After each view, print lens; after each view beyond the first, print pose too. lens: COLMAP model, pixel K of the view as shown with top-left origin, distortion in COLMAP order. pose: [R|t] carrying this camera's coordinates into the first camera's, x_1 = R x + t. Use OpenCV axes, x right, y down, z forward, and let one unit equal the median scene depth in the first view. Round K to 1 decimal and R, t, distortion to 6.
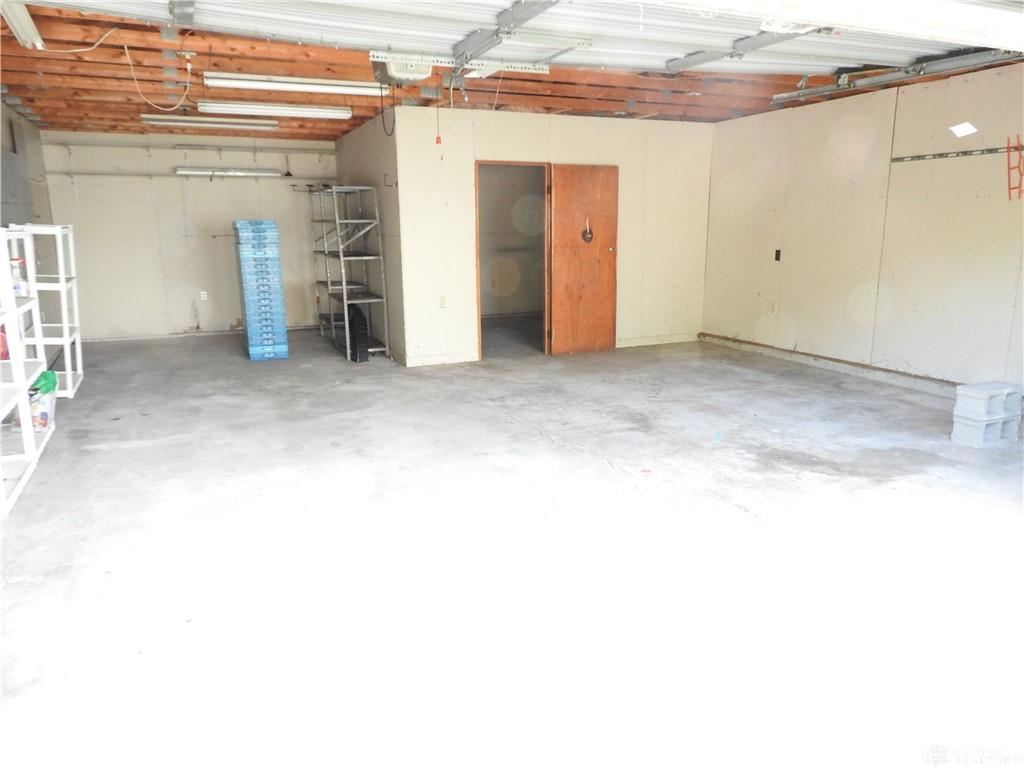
lens RADIAL K [[731.7, 0, 513.9], [0, 731.7, 384.3], [0, 0, 1]] dist [0.001119, -0.000950]
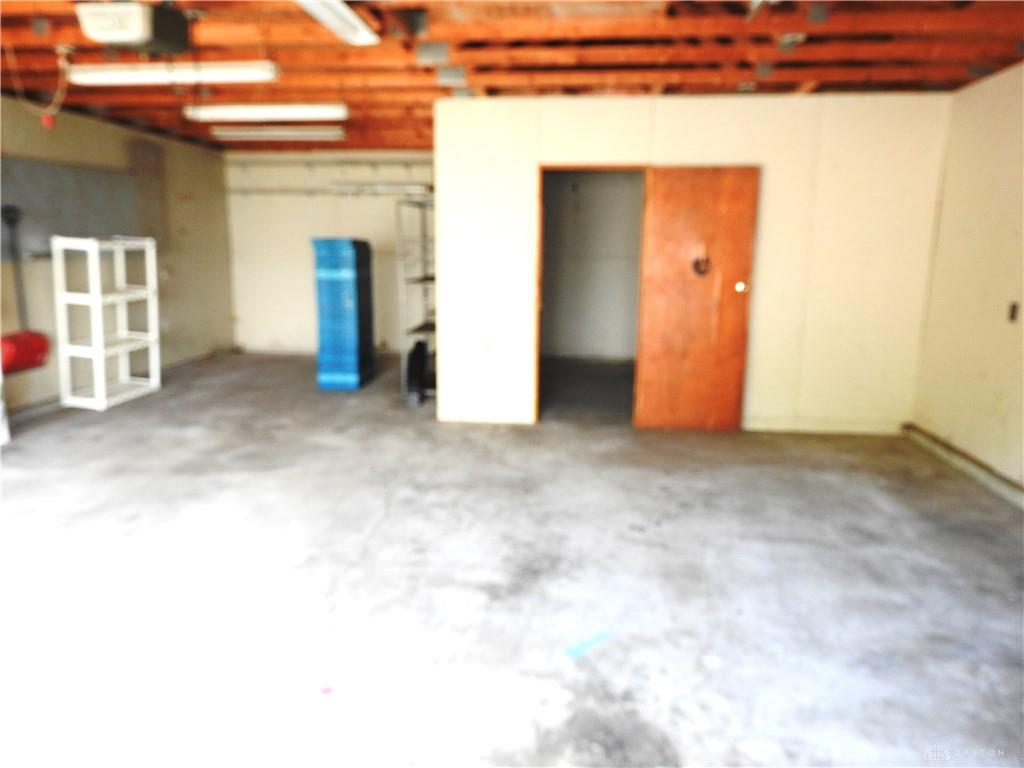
lens RADIAL K [[731.7, 0, 510.5], [0, 731.7, 382.1], [0, 0, 1]] dist [0.001119, -0.000950]
pose [[0.863625, 0.111686, -0.491609, 0.444123], [-0.125806, 0.992045, 0.004369, -0.109395], [0.488186, 0.058074, 0.870805, 0.457185]]
